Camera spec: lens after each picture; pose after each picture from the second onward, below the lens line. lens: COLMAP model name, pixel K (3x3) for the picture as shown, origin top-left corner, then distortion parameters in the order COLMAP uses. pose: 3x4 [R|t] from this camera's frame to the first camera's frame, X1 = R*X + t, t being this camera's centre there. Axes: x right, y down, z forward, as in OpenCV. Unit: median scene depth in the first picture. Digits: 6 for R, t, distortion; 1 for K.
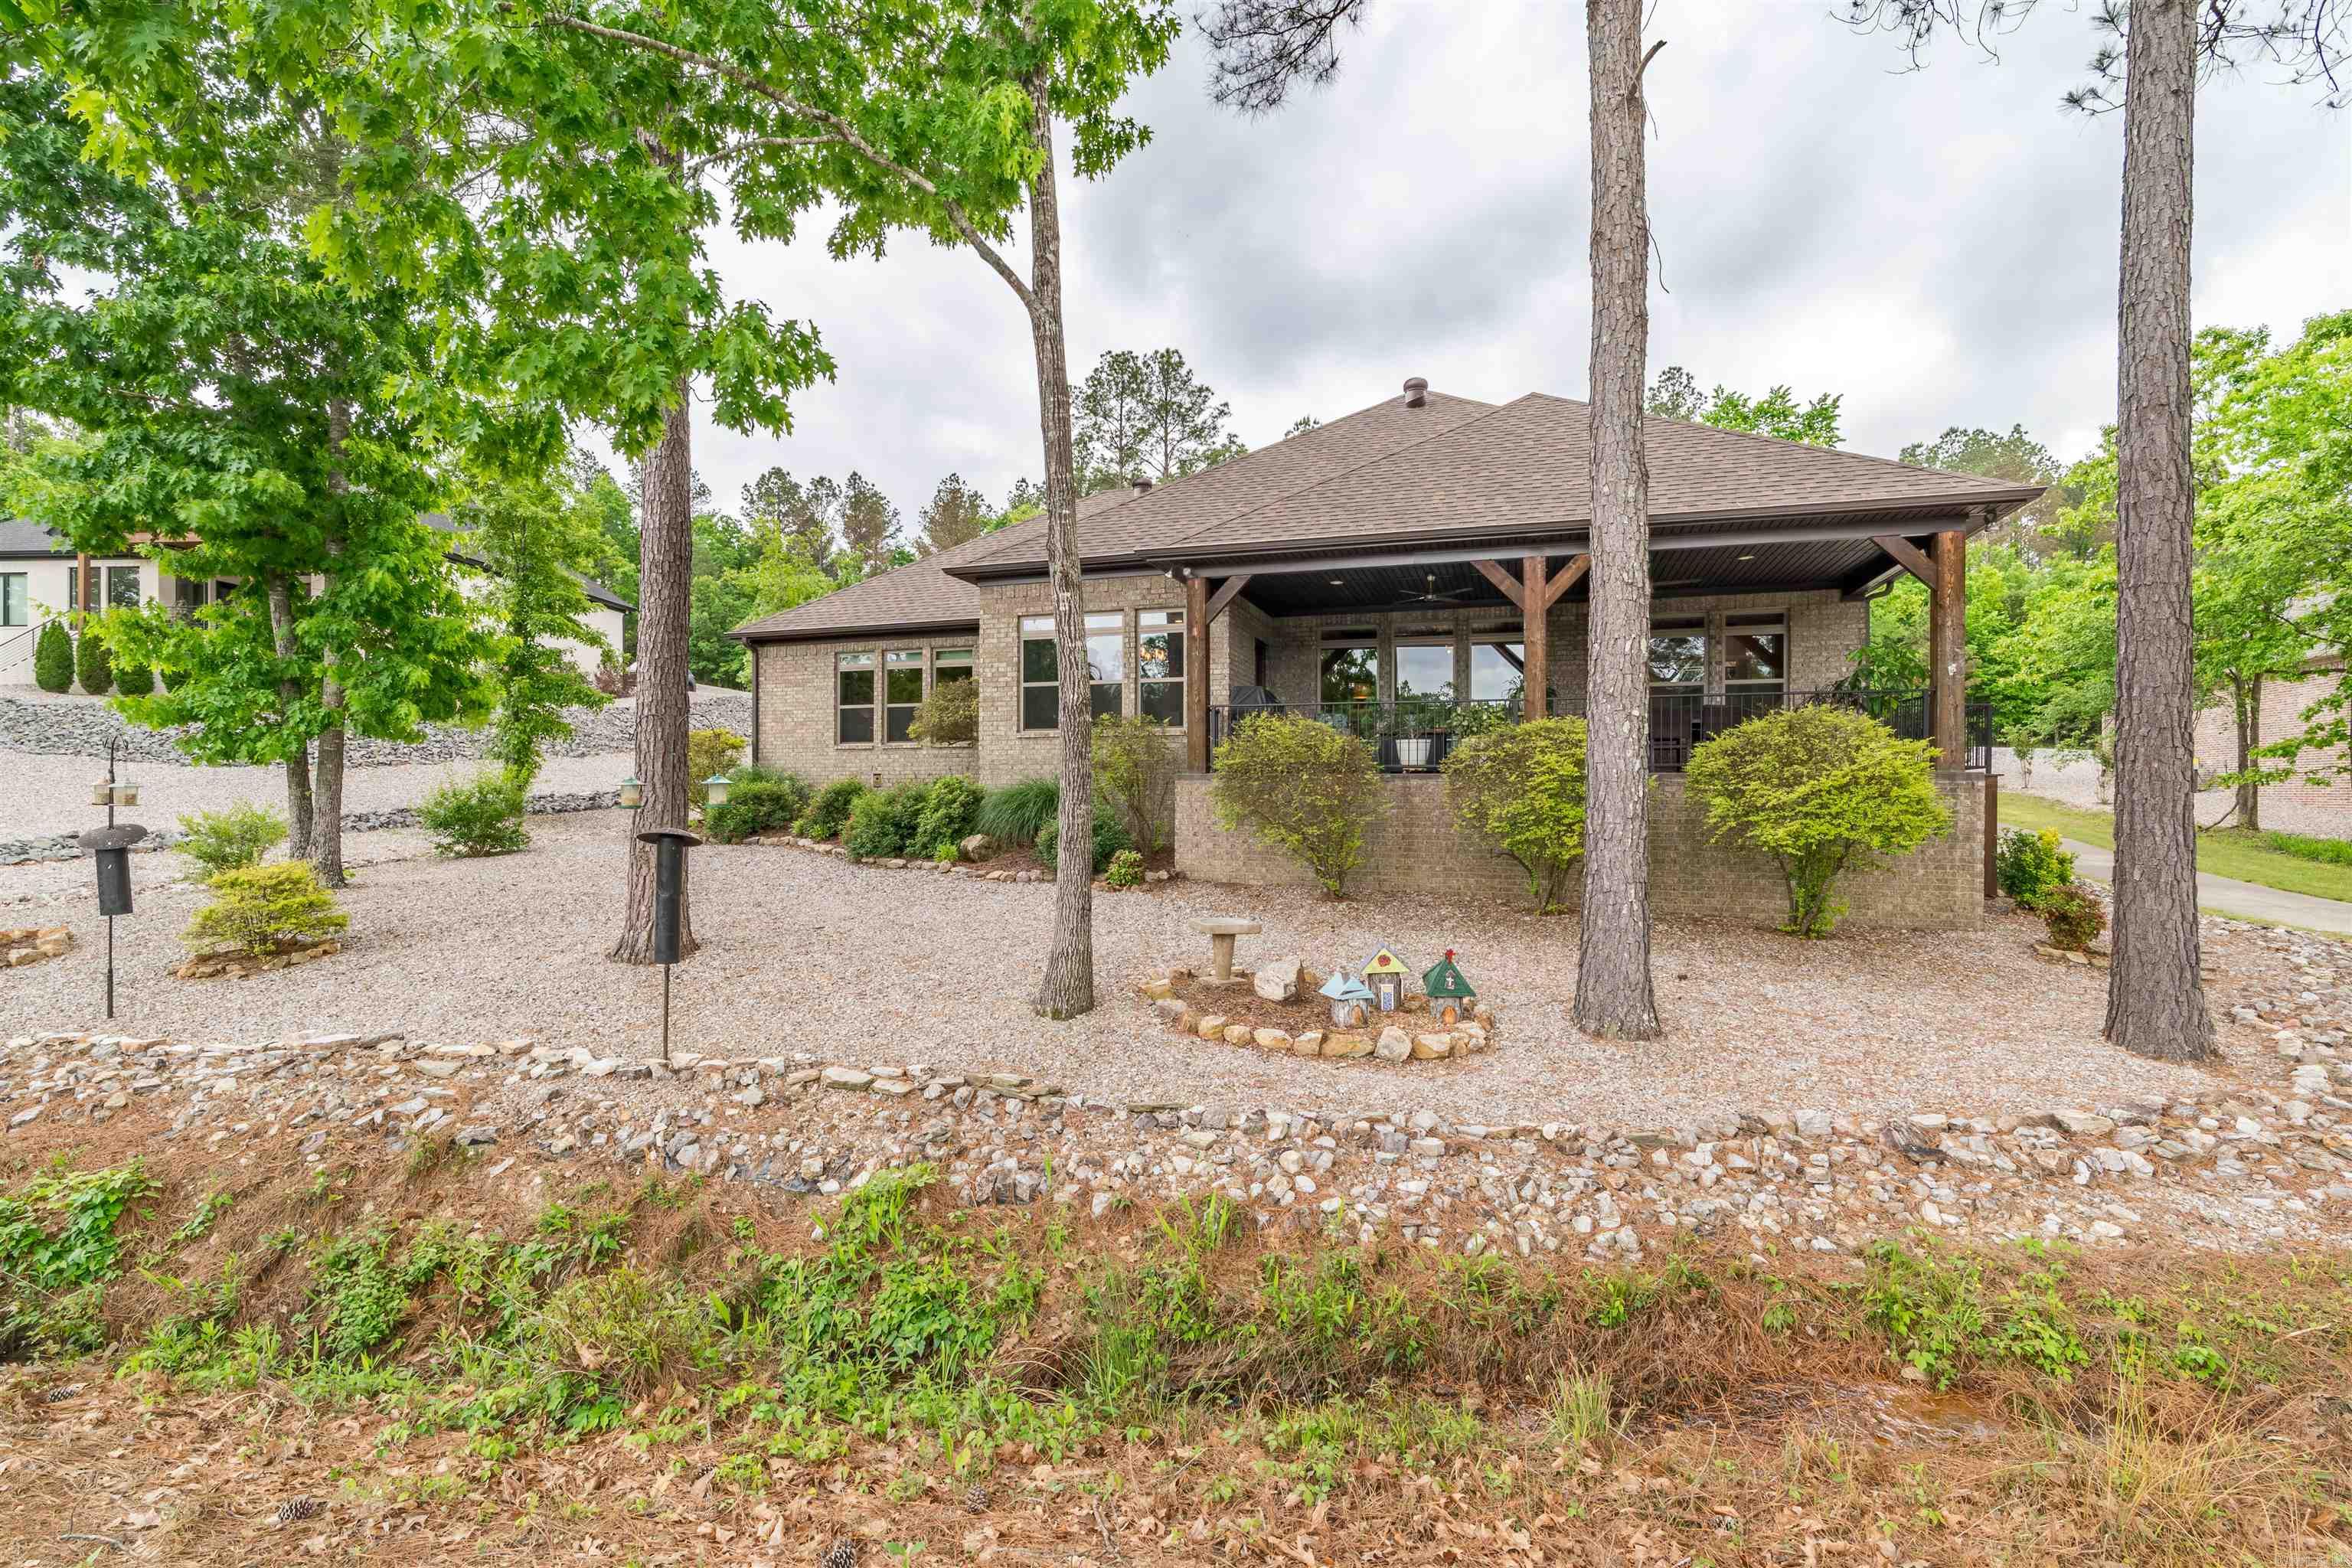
lens RADIAL K [[1079.9, 0, 1179.7], [0, 1079.9, 816.2], [0, 0, 1]] dist [-0.000665, 0.000101]
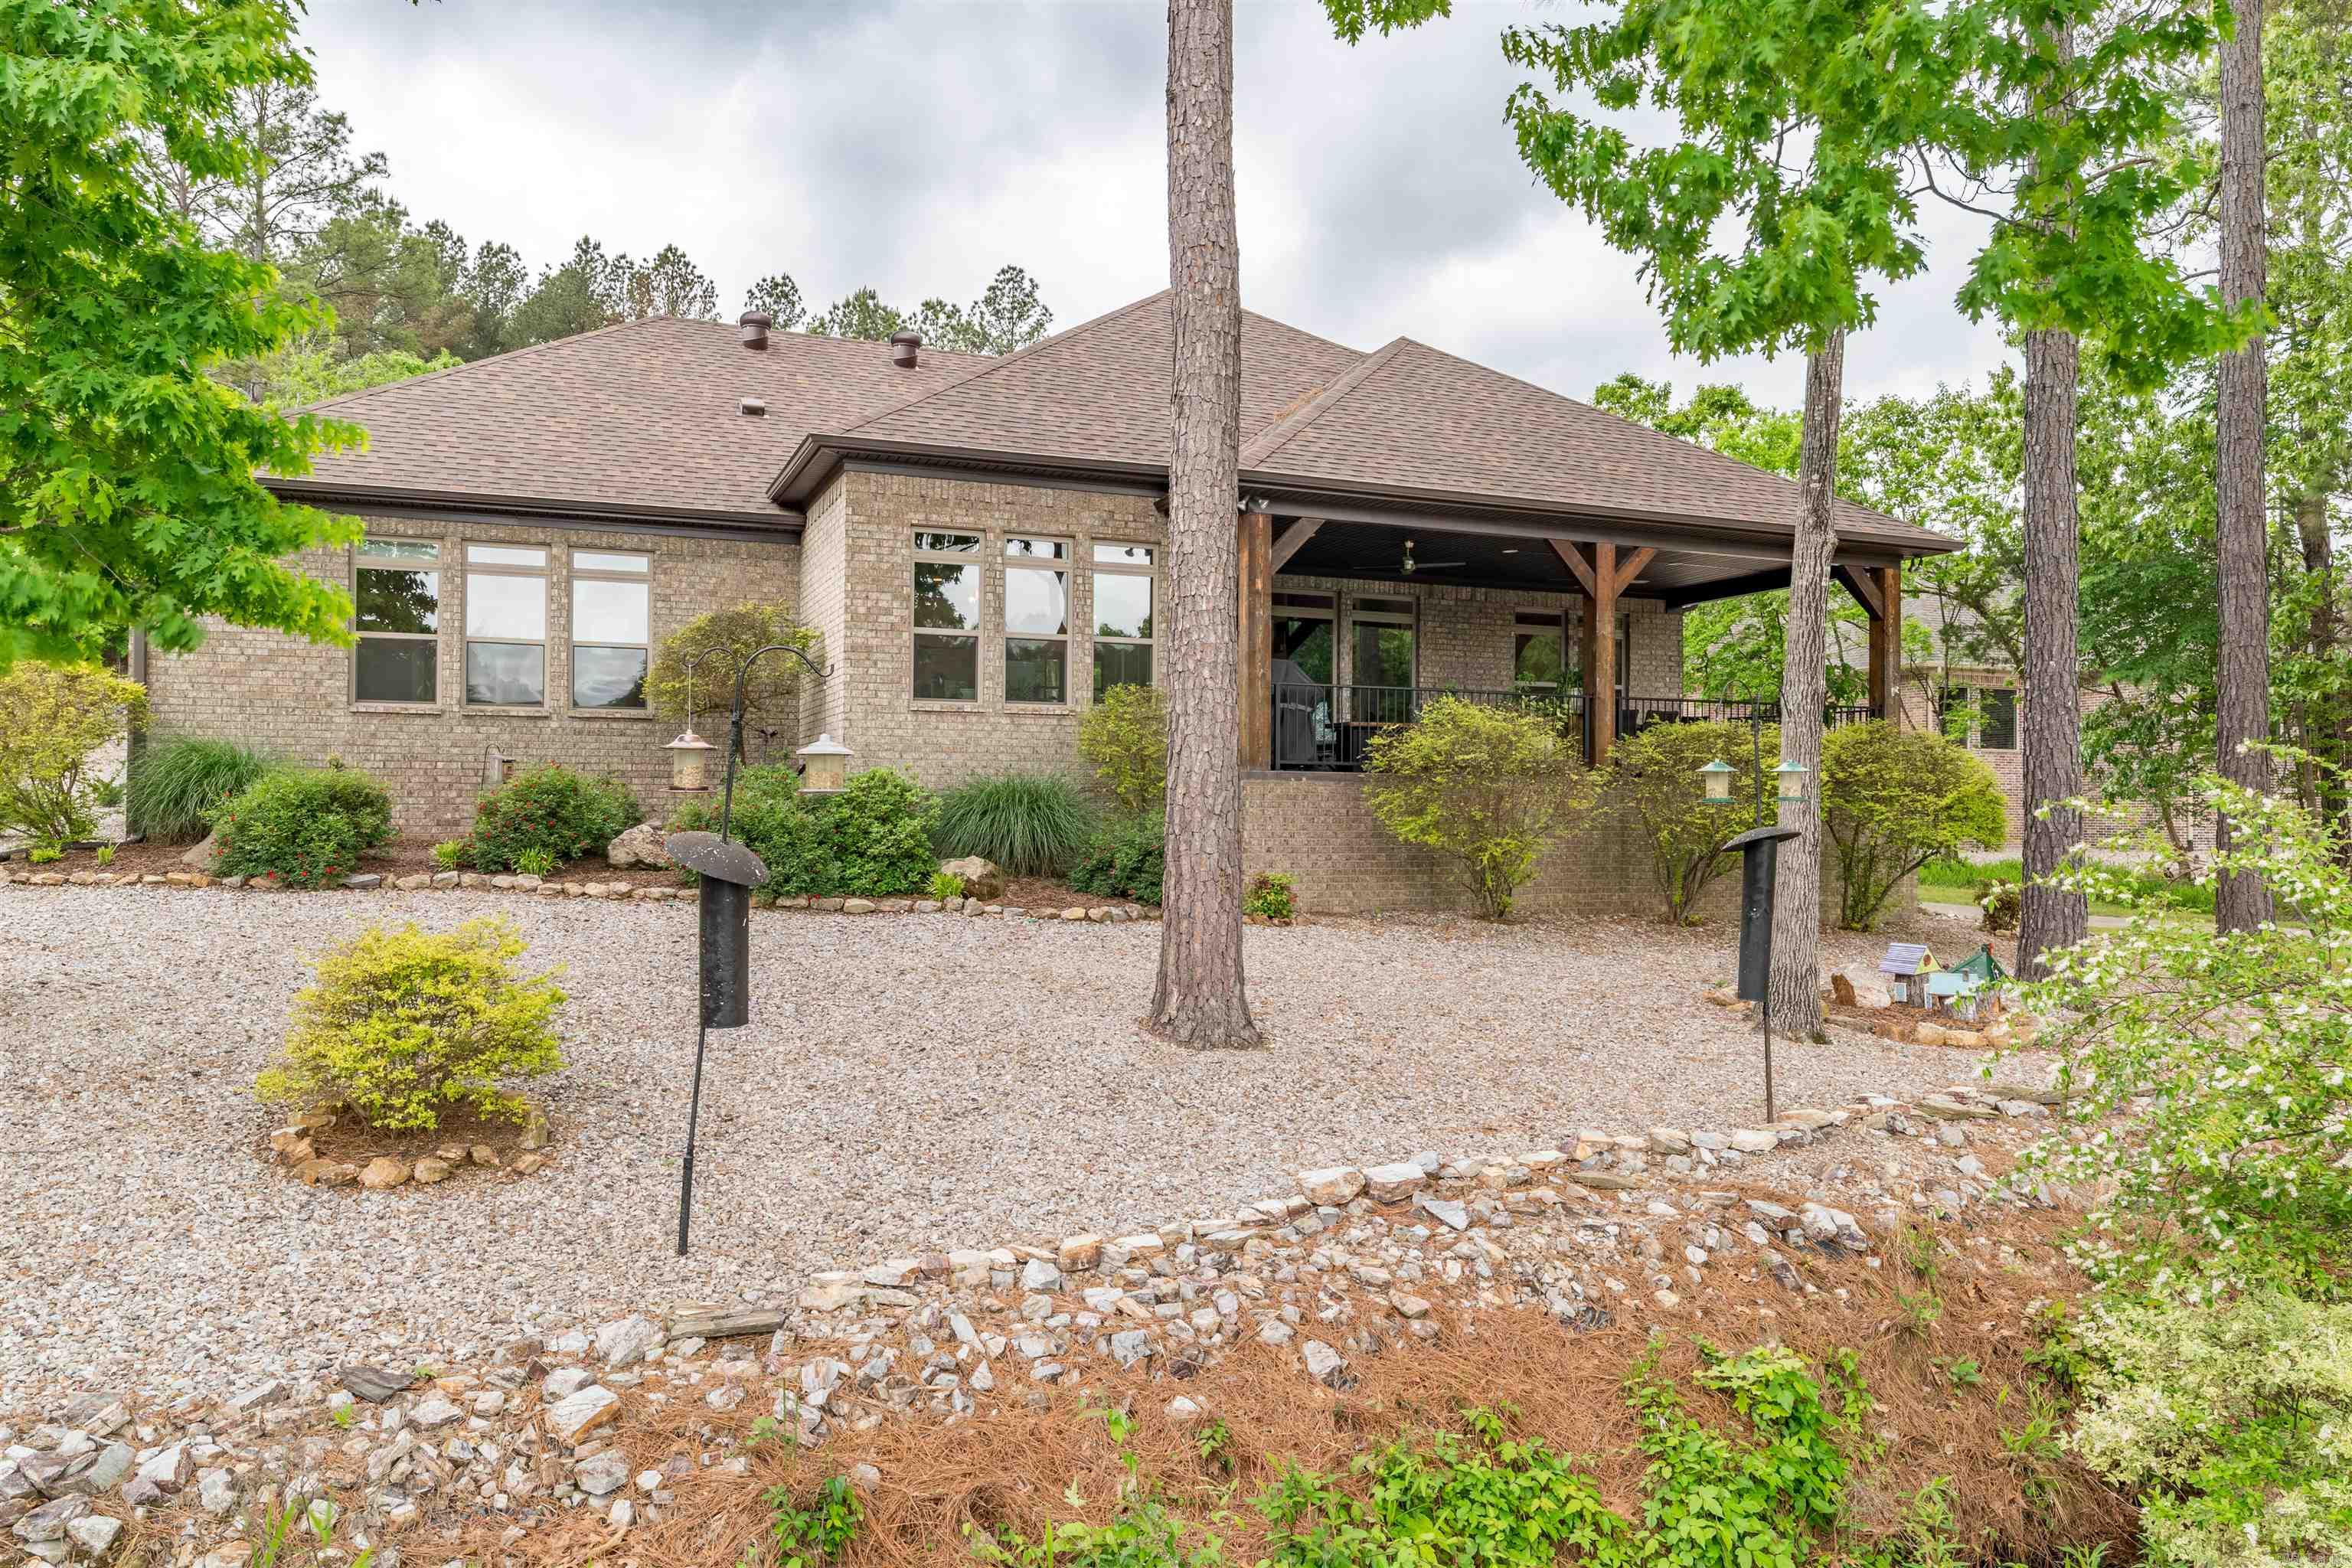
lens RADIAL K [[1611.9, 0, 1176.0], [0, 1611.9, 784.0], [0, 0, 1]] dist [-0.003783, -0.001255]
pose [[0.750578, 0.014533, 0.660622, -0.758274], [0.011780, 0.999305, -0.035367, 0.008995], [-0.660676, 0.034328, 0.749886, 0.190362]]
